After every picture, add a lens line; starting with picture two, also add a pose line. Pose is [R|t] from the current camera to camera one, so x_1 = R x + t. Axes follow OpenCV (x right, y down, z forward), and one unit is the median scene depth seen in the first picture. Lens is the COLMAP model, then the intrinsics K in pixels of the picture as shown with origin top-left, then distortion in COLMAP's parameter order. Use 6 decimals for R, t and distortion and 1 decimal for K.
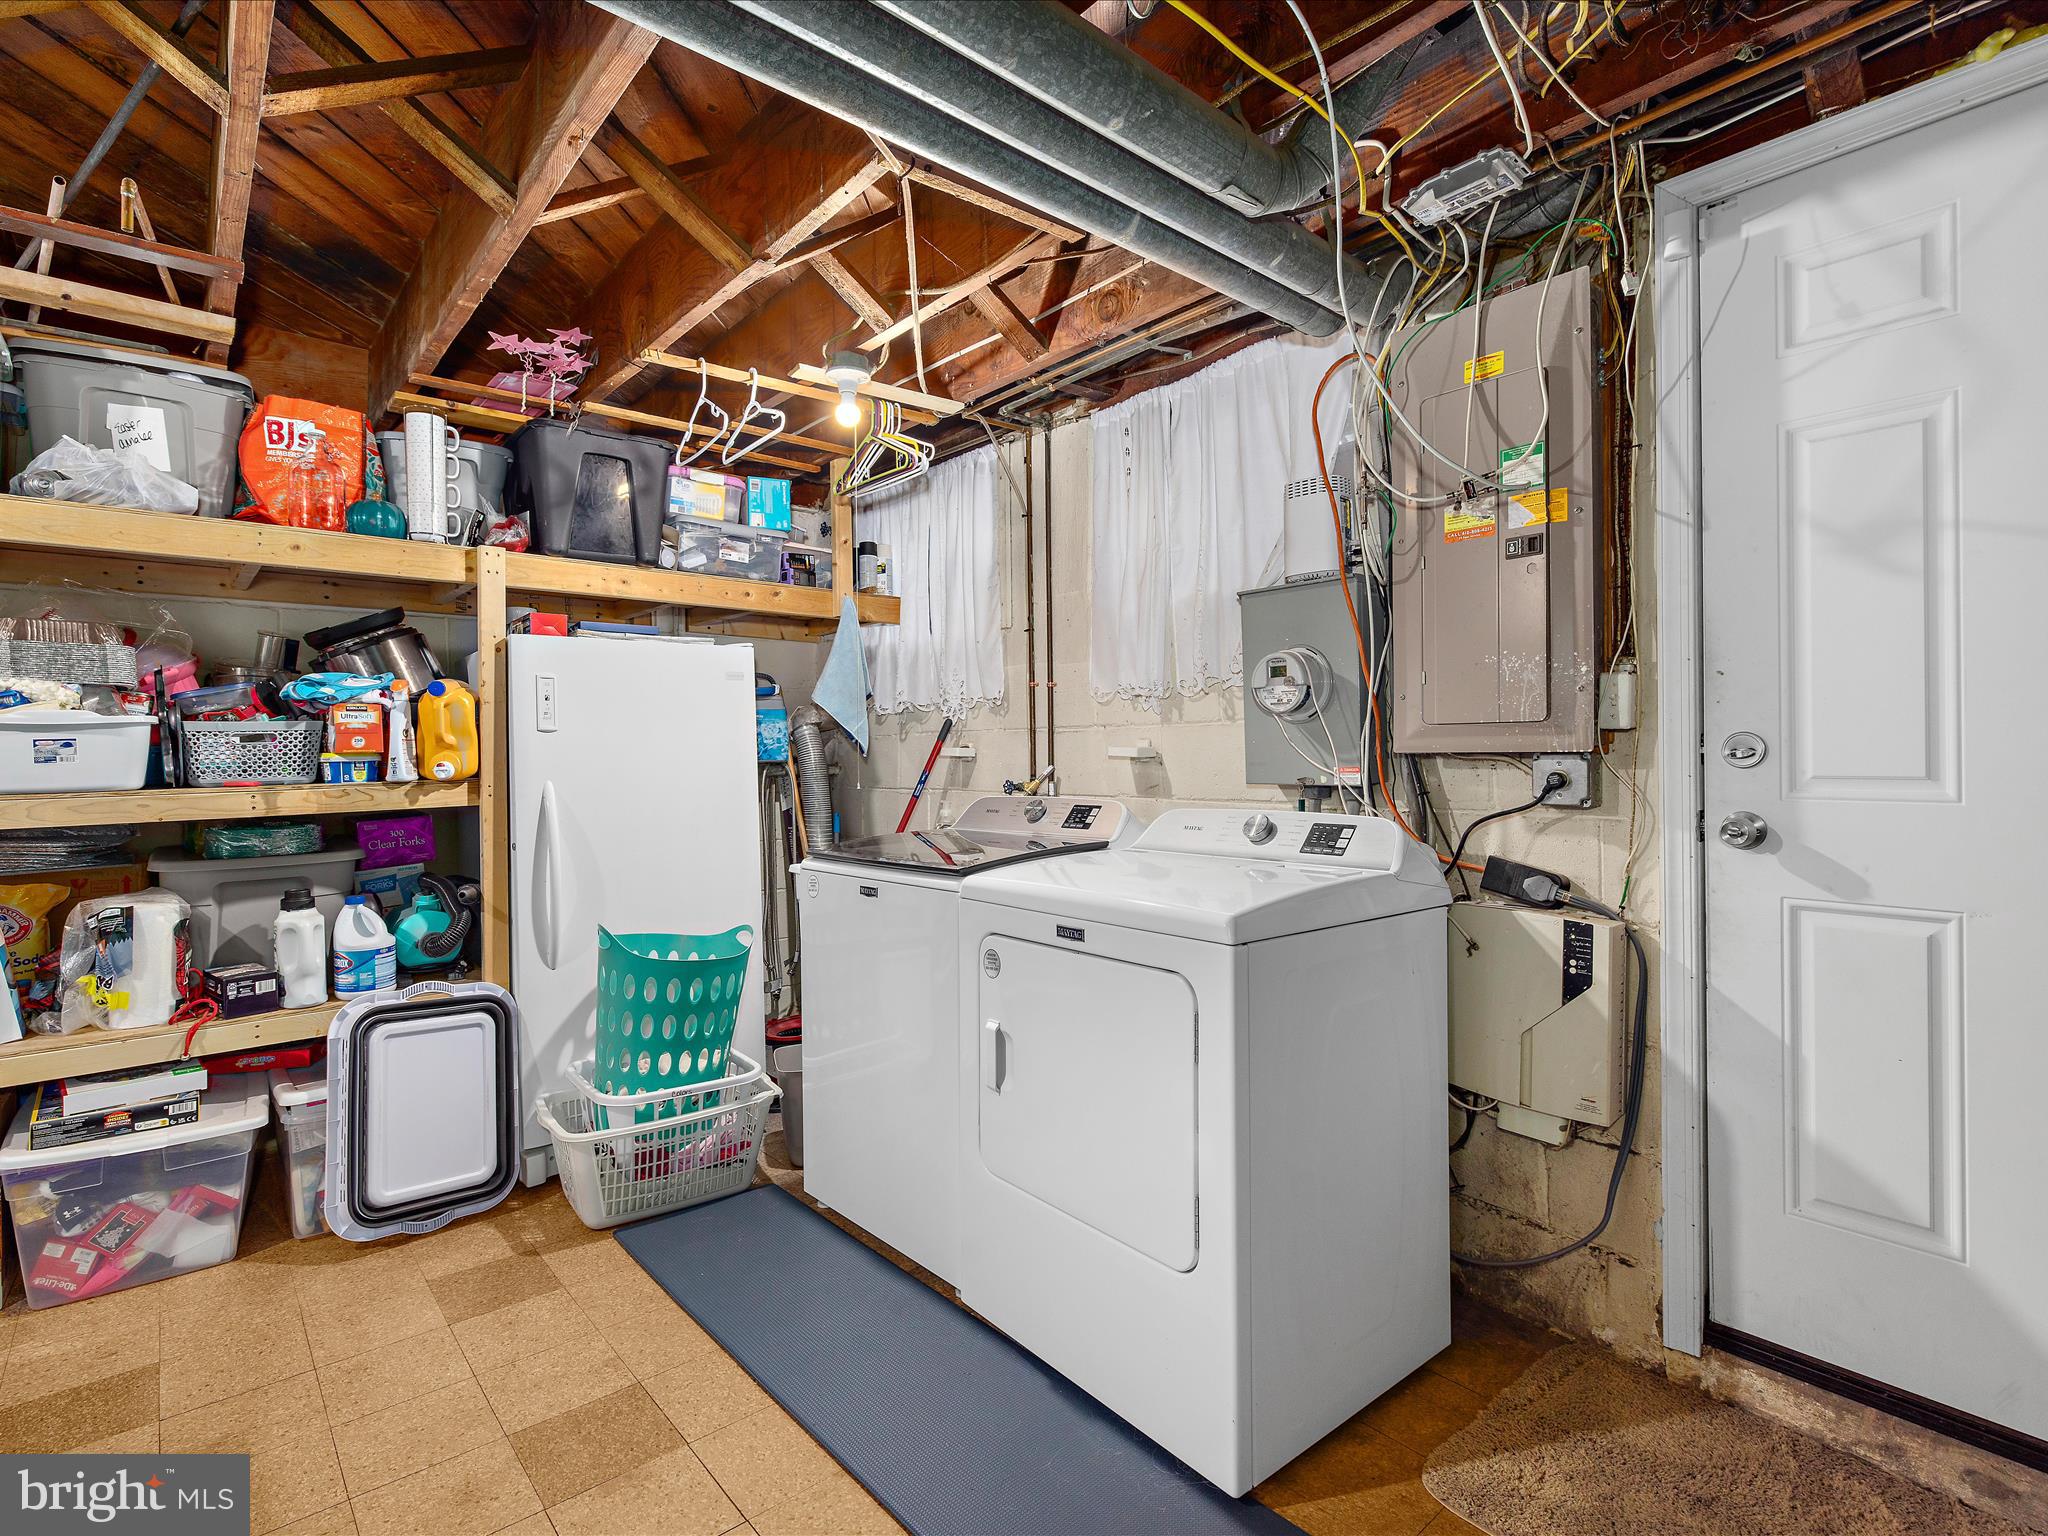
lens RADIAL K [[979.0, 0, 1007.9], [0, 979.0, 750.6], [0, 0, 1]] dist [-0.000024, 0.000556]
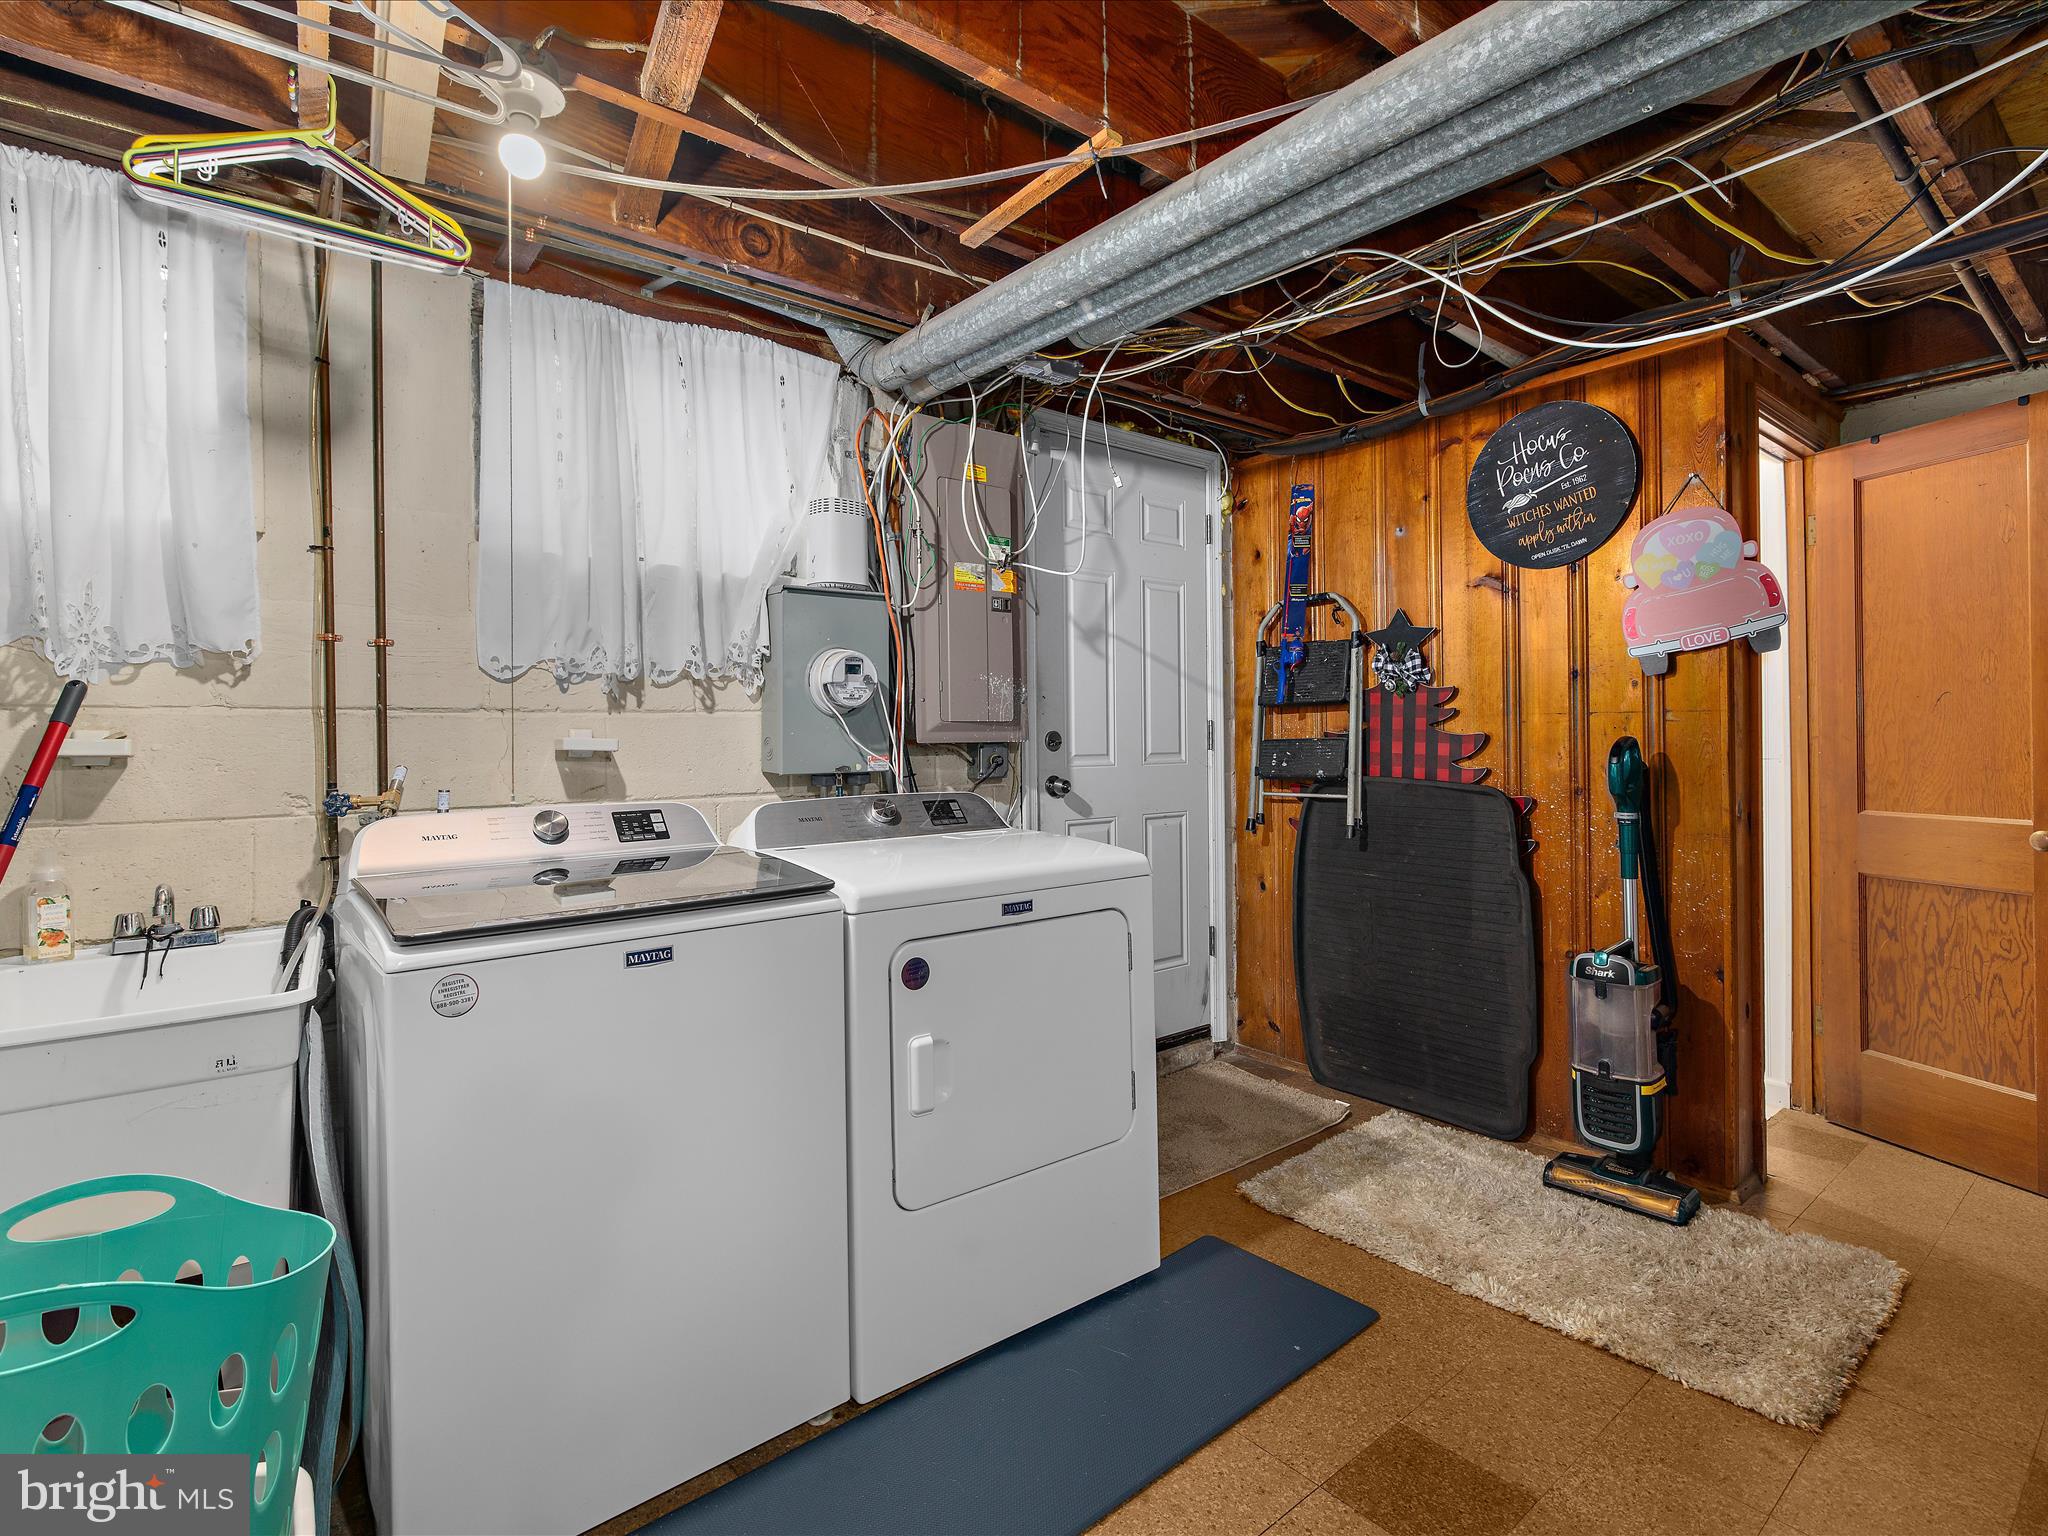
lens RADIAL K [[979.0, 0, 1007.9], [0, 979.0, 750.6], [0, 0, 1]] dist [-0.000024, 0.000556]
pose [[0.041013, 0.002935, 0.999154, -0.894693], [0.013299, 0.999905, -0.003483, 0.018165], [-0.999070, 0.013431, 0.040970, 0.867933]]
